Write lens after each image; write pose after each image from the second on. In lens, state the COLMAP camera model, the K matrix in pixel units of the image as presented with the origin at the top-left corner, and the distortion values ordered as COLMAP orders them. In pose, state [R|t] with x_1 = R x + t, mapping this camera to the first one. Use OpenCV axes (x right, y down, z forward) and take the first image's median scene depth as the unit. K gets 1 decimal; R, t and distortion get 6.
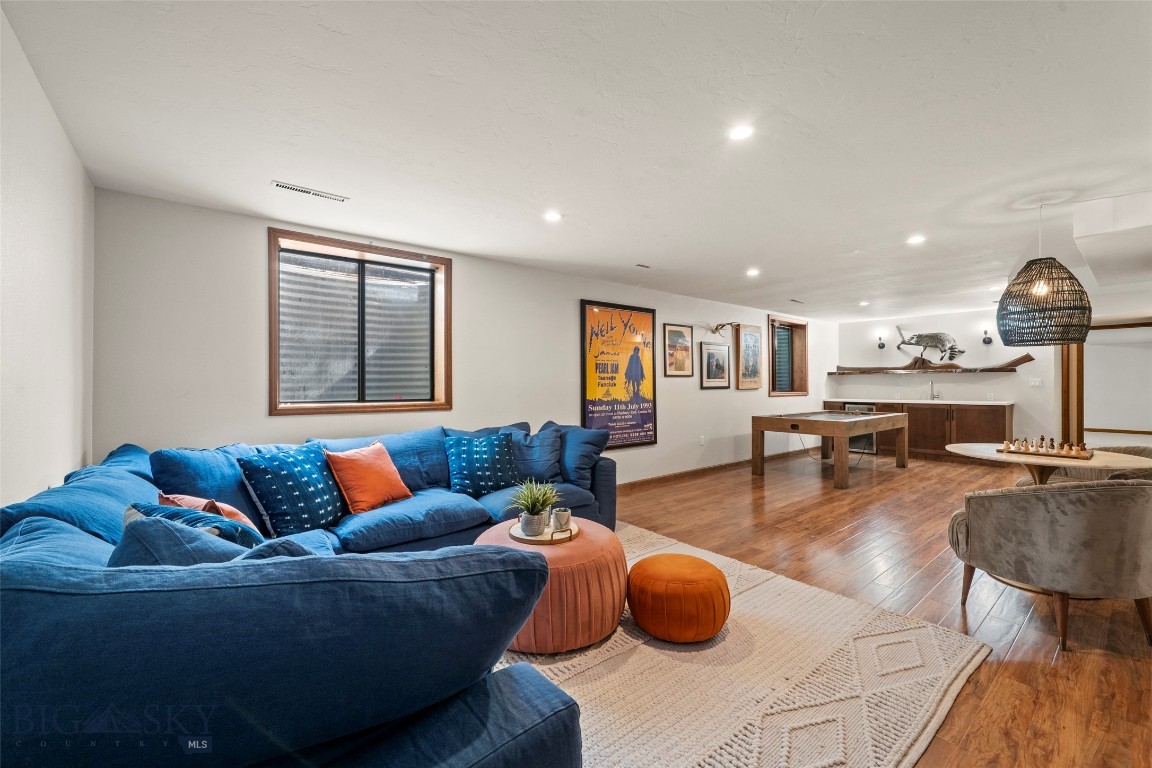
lens RADIAL K [[468.4, 0, 573.2], [0, 468.4, 383.2], [0, 0, 1]] dist [0.000580, 0.000030]
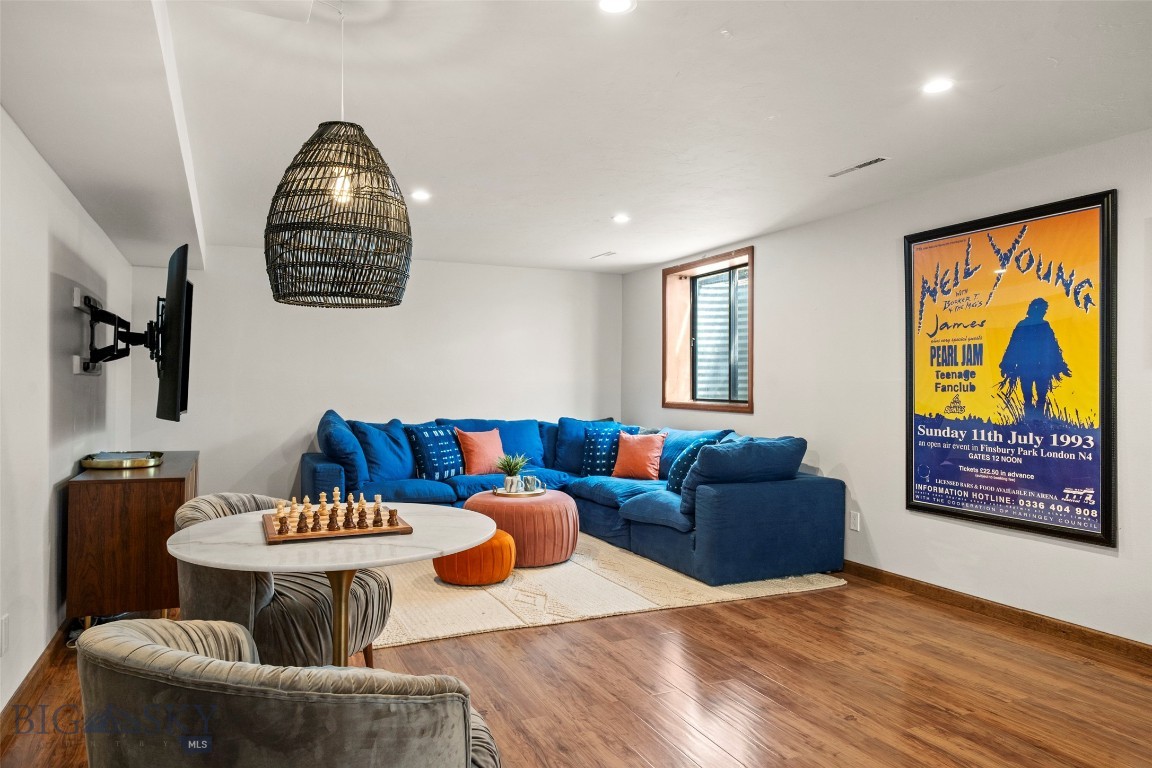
lens RADIAL K [[769.7, 0, 574.9], [0, 769.7, 382.1], [0, 0, 1]] dist [0.001105, 0.000204]
pose [[-0.252107, -0.002668, -0.967696, 0.974431], [-0.003949, 0.999991, -0.001728, 0.000184], [0.967691, 0.003385, -0.252115, 0.814318]]
